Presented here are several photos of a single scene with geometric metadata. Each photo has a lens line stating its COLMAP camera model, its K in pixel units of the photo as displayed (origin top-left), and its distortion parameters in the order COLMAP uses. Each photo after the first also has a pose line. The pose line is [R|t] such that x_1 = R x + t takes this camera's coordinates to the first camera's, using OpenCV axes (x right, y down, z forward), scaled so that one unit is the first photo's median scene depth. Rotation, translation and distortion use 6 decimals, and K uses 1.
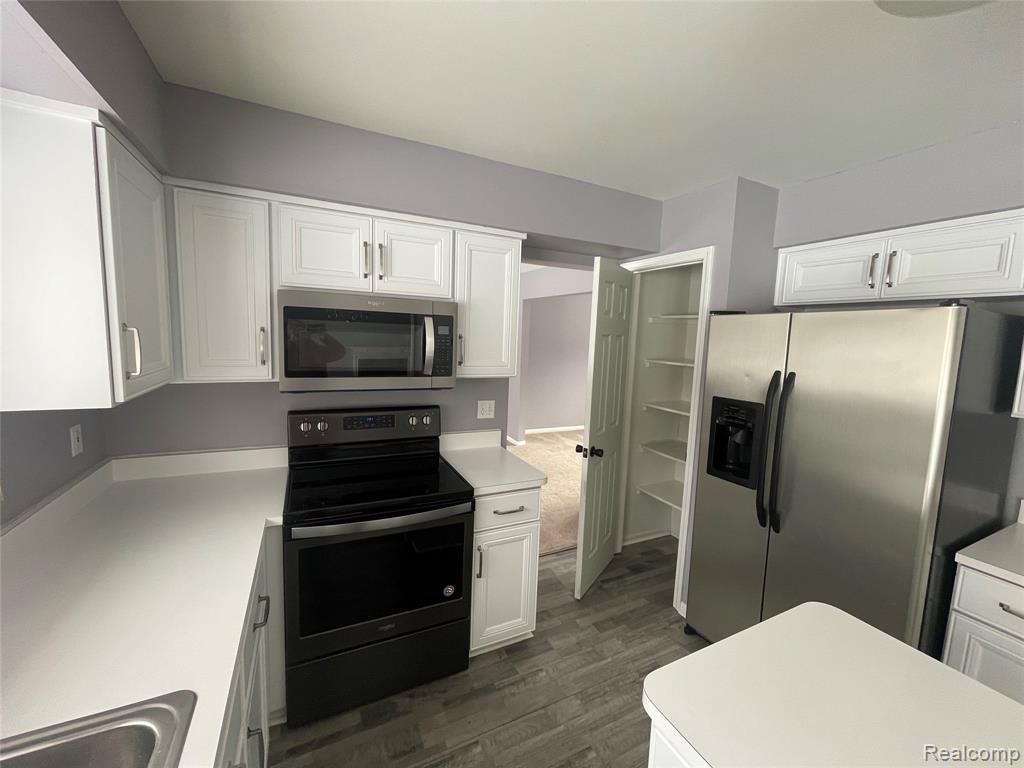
lens RADIAL K [[418.4, 0, 510.0], [0, 418.4, 381.6], [0, 0, 1]] dist [0.000490, -0.000003]
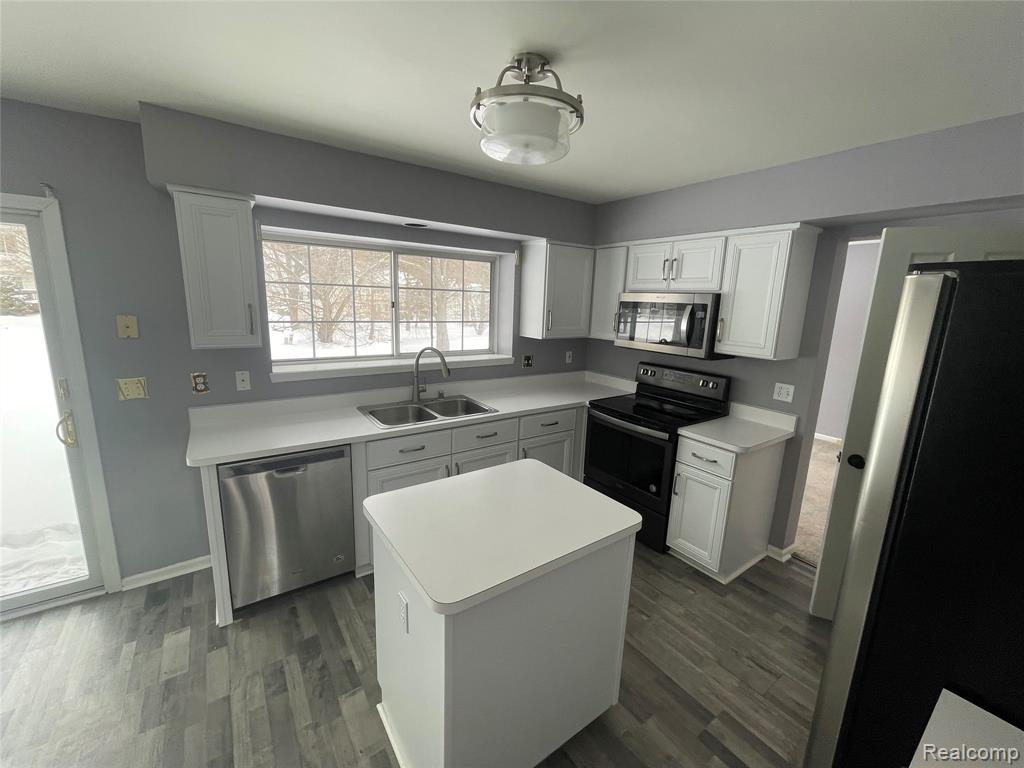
lens RADIAL K [[414.1, 0, 509.7], [0, 414.1, 381.2], [0, 0, 1]] dist [-0.000792, -0.000488]
pose [[0.156637, 0.160040, -0.974604, 1.031420], [-0.140395, 0.980371, 0.138423, -0.010180], [0.977627, 0.115148, 0.176031, 0.171852]]
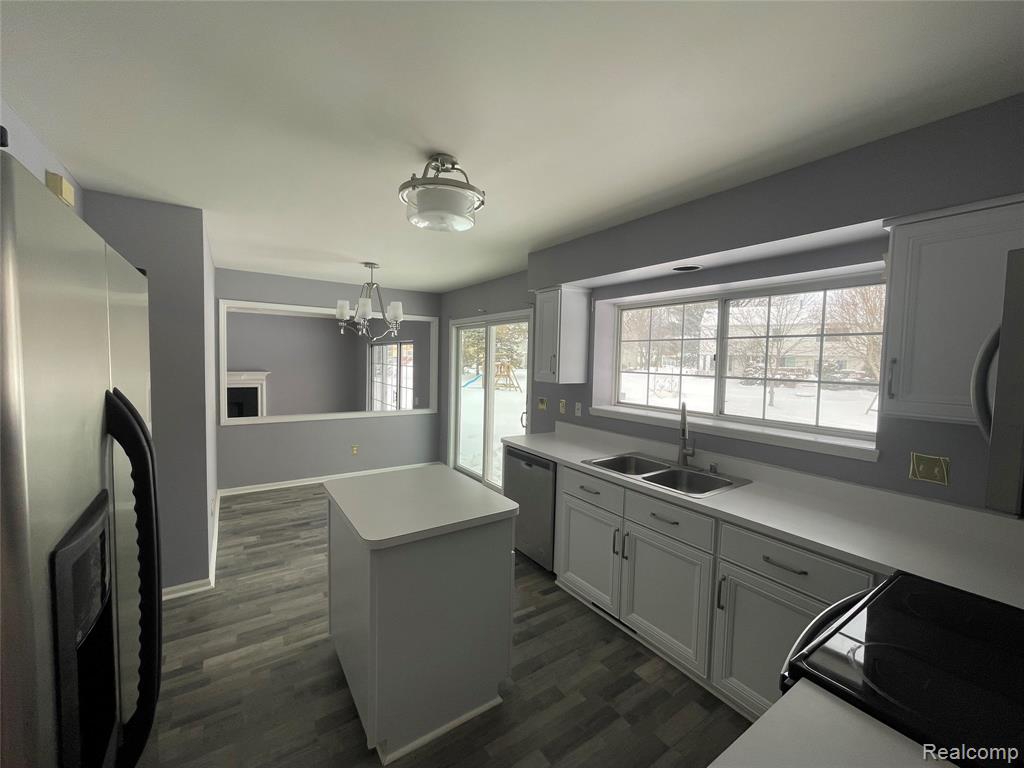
lens RADIAL K [[418.4, 0, 510.0], [0, 418.4, 381.6], [0, 0, 1]] dist [0.000490, -0.000003]
pose [[-0.988107, -0.047434, -0.146269, -0.365351], [-0.072753, 0.982241, 0.172941, -0.231404], [0.135468, 0.181526, -0.974011, 2.195819]]
